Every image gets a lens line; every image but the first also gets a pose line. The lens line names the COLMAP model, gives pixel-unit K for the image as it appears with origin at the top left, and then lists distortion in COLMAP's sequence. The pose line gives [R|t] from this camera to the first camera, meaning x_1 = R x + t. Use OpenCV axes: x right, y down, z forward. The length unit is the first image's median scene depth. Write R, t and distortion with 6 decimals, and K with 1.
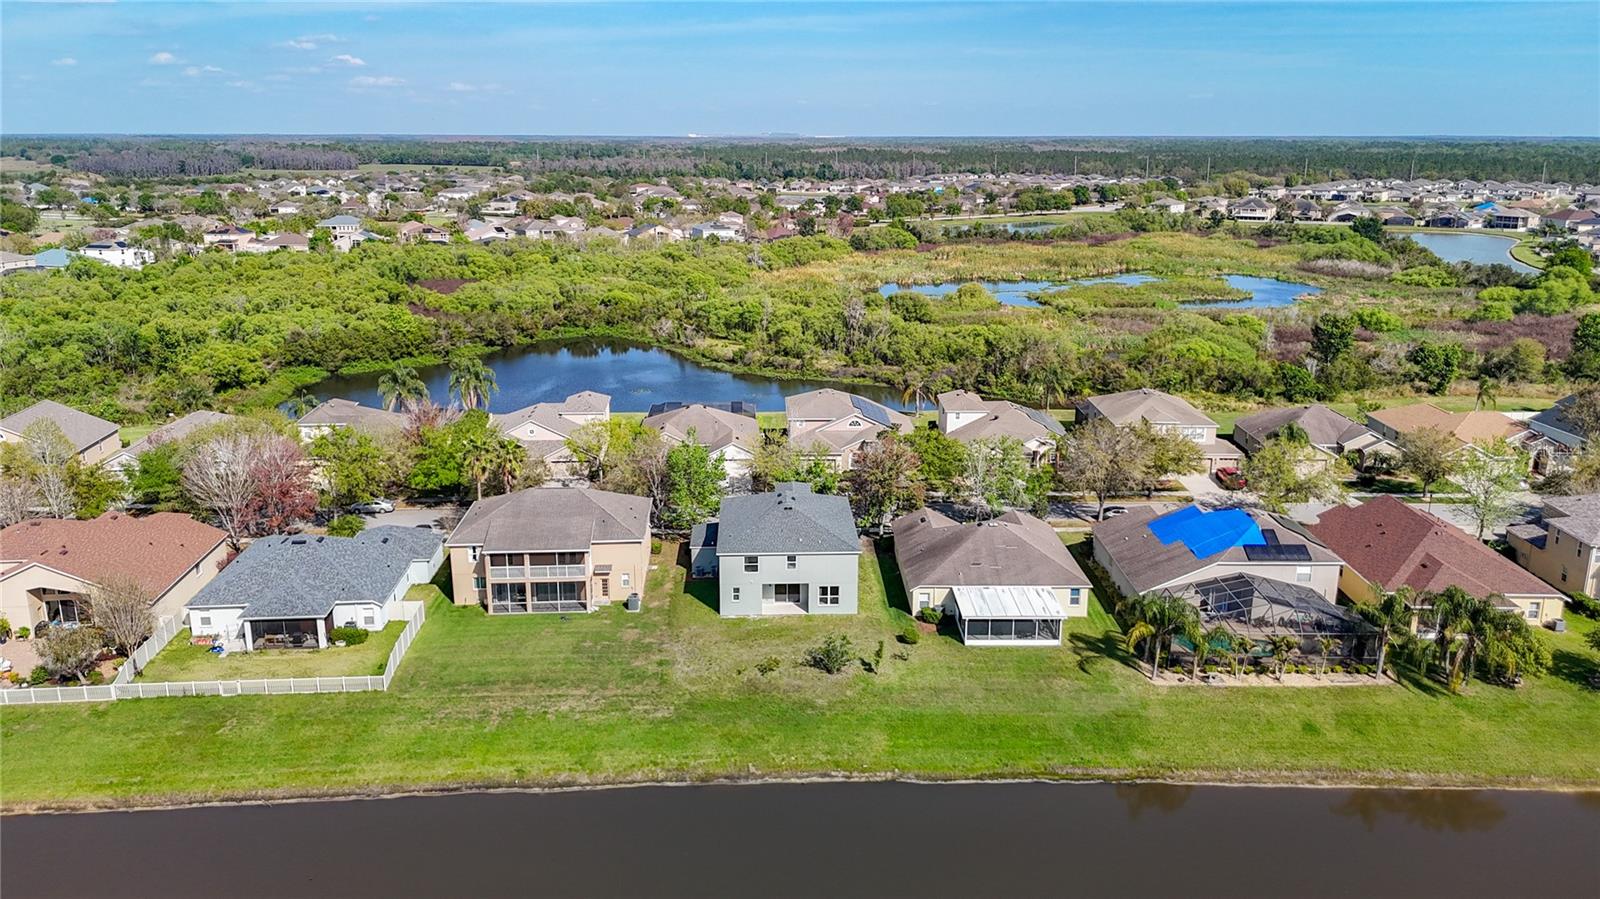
lens RADIAL K [[1172.6, 0, 792.7], [0, 1172.6, 449.9], [0, 0, 1]] dist [0.057232, -0.066621]
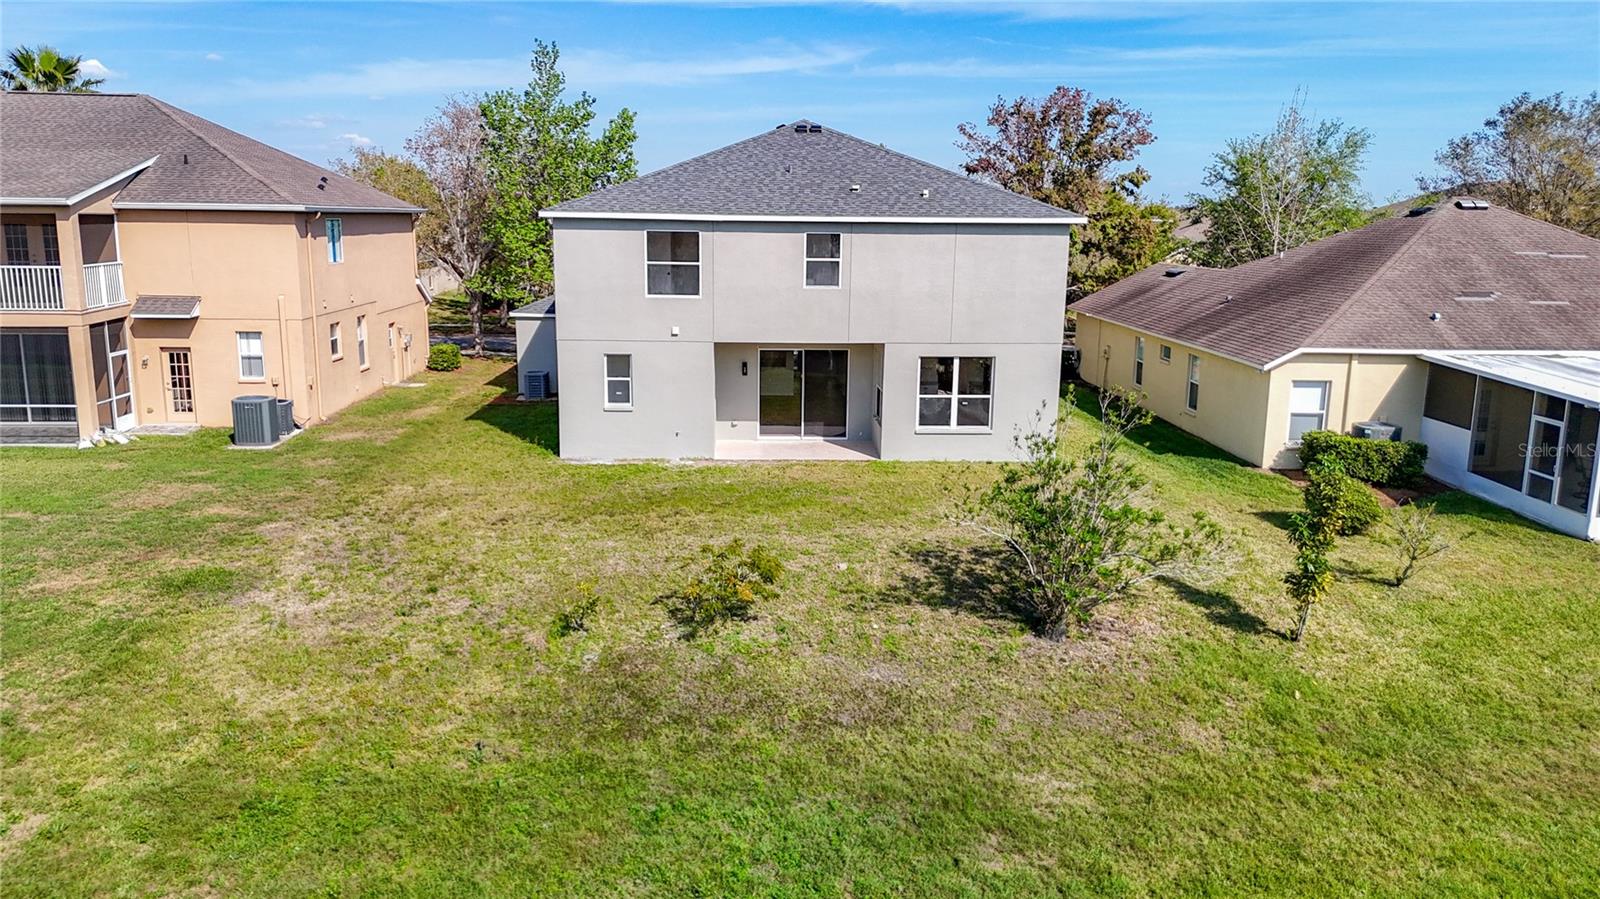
lens RADIAL K [[1172.6, 0, 792.7], [0, 1172.6, 449.9], [0, 0, 1]] dist [0.057232, -0.066621]
pose [[0.999863, 0.012412, 0.010969, -0.010291], [-0.011757, 0.998255, -0.057873, 0.154989], [-0.011668, 0.057736, 0.998264, 0.729585]]
